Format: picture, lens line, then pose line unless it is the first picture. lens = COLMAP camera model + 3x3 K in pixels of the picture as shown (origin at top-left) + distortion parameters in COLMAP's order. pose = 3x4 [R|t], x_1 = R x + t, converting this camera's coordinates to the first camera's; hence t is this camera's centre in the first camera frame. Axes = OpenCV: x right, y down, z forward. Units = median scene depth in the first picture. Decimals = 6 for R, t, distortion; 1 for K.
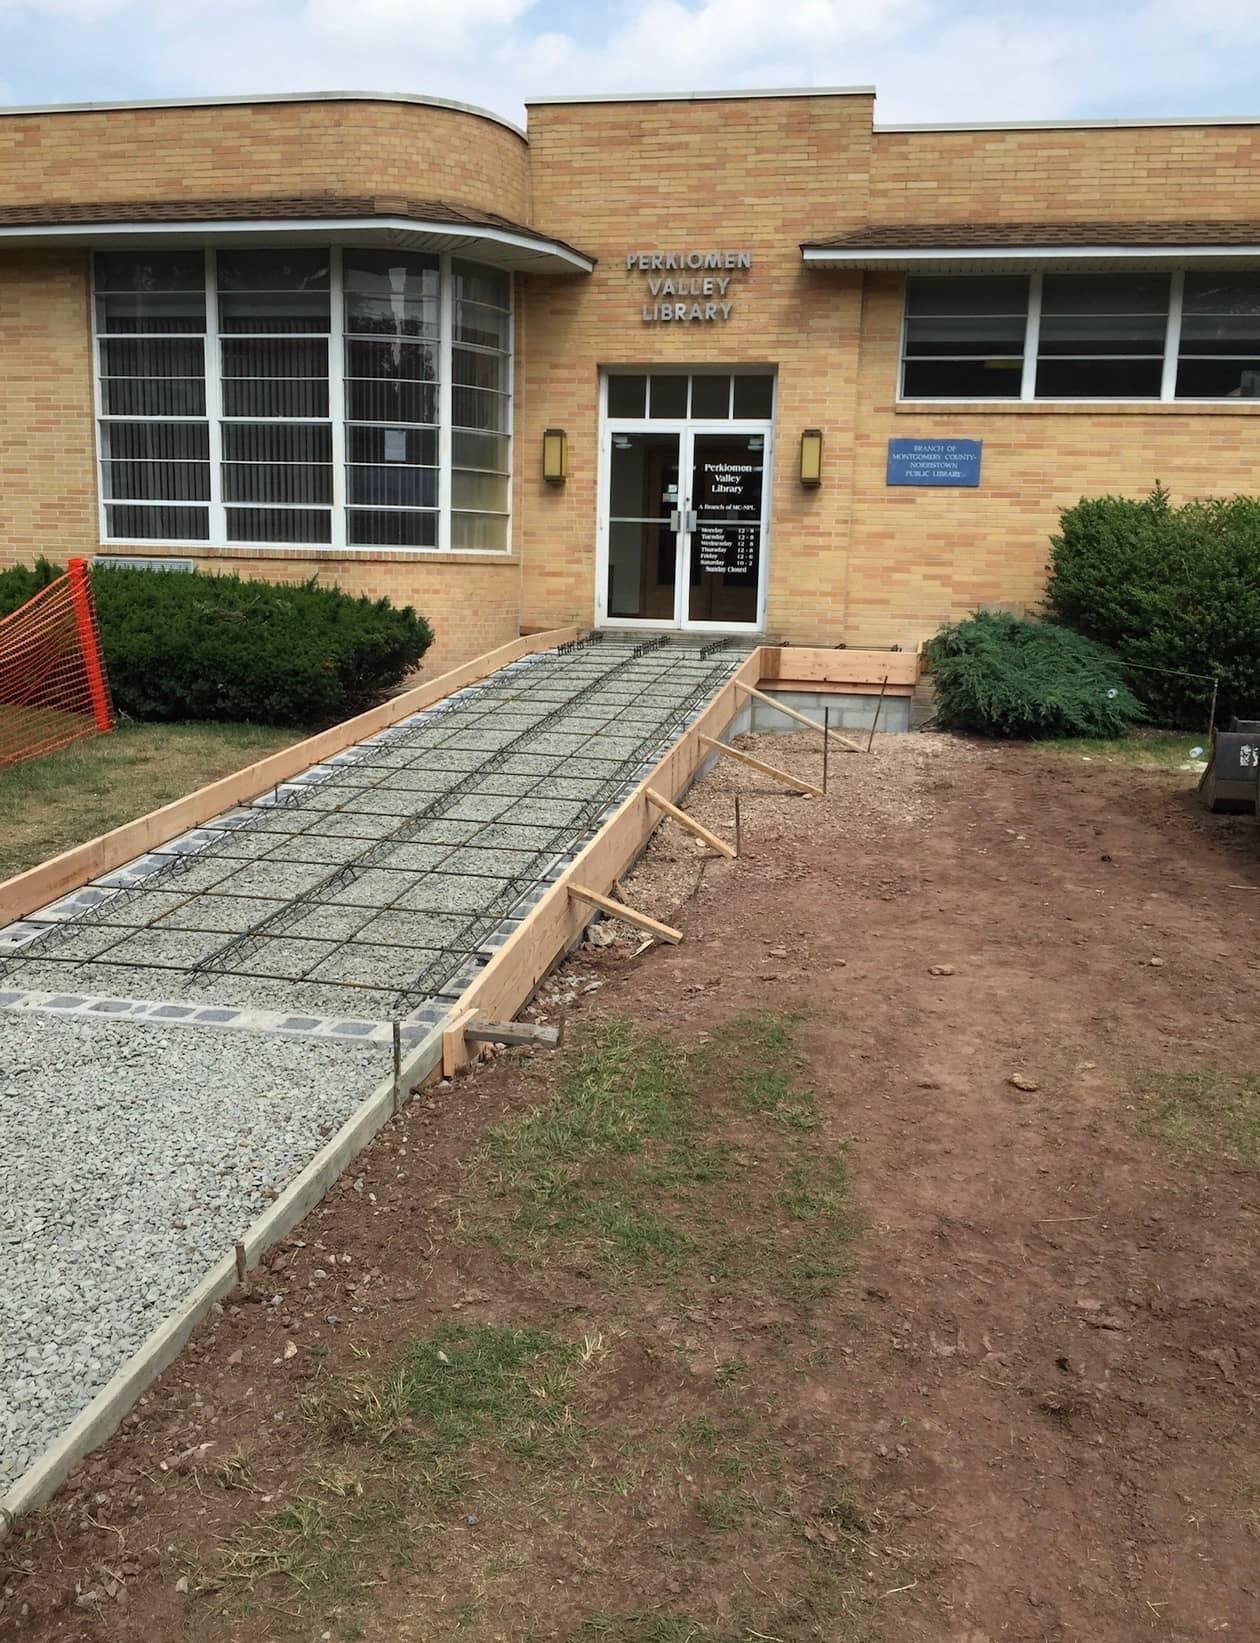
lens RADIAL K [[1435.6, 0, 634.7], [0, 1435.6, 870.7], [0, 0, 1]] dist [0.016155, -0.040636]
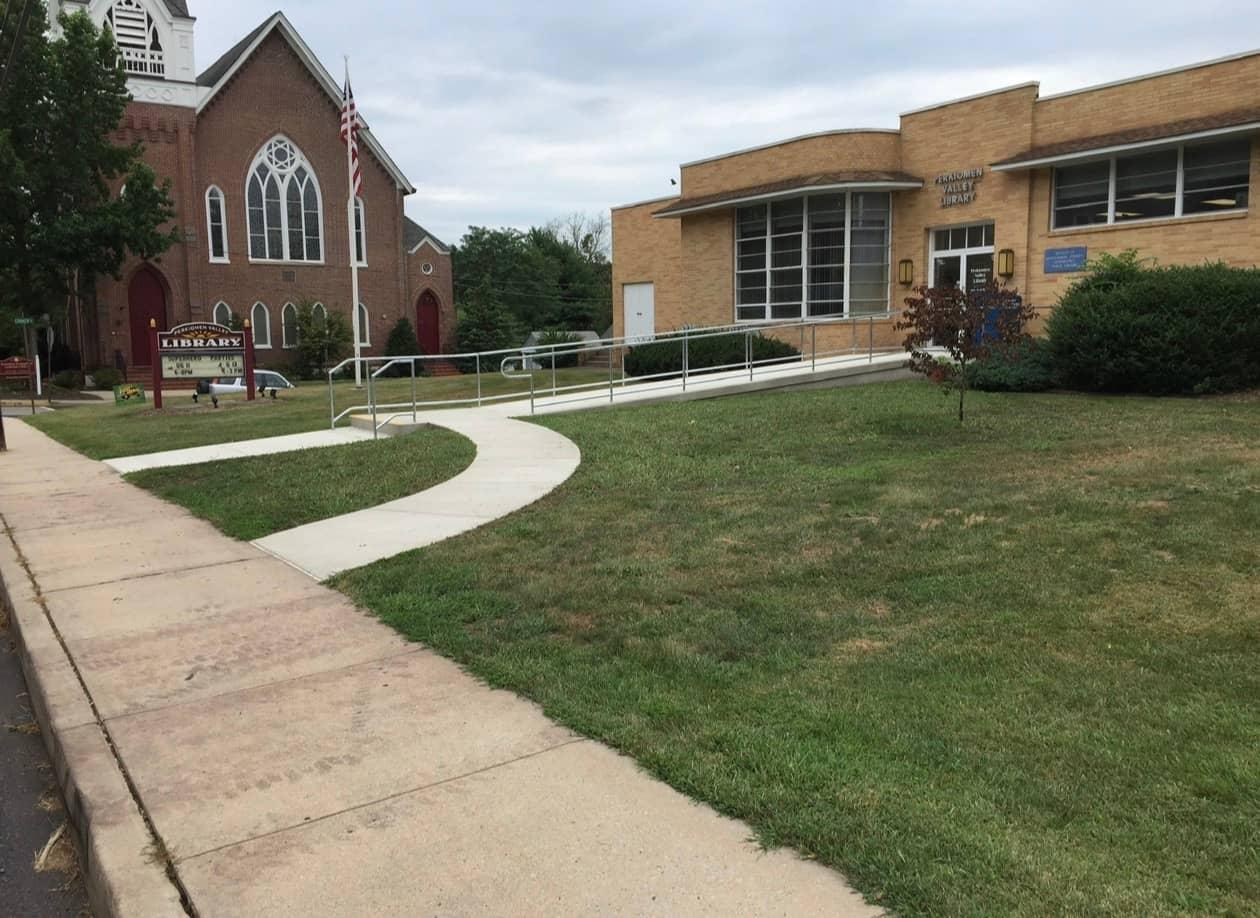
lens RADIAL K [[1096.6, 0, 619.8], [0, 1096.6, 449.6], [0, 0, 1]] dist [0.067779, -0.074793]
pose [[0.688279, 0.037635, -0.724469, 0.886340], [-0.111135, 0.992335, -0.054033, 0.113742], [0.716883, 0.117703, 0.687186, -0.414712]]
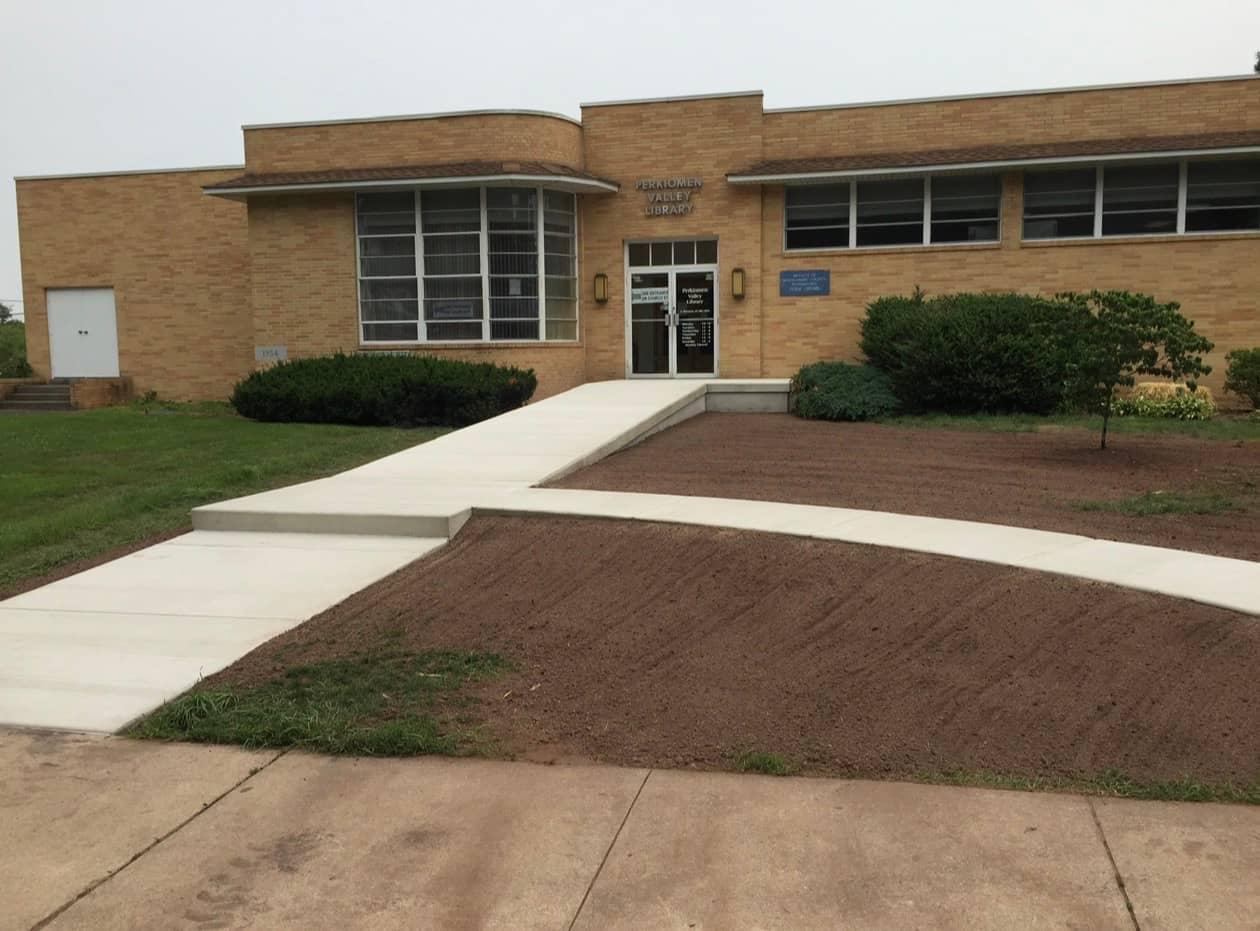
lens RADIAL K [[1085.8, 0, 637.6], [0, 1085.8, 470.7], [0, 0, 1]] dist [0.056960, 0.001945]
pose [[0.997967, -0.034488, -0.053591, 0.060966], [0.028700, 0.994031, -0.105253, 0.098223], [0.056902, 0.103501, 0.993000, -0.380660]]
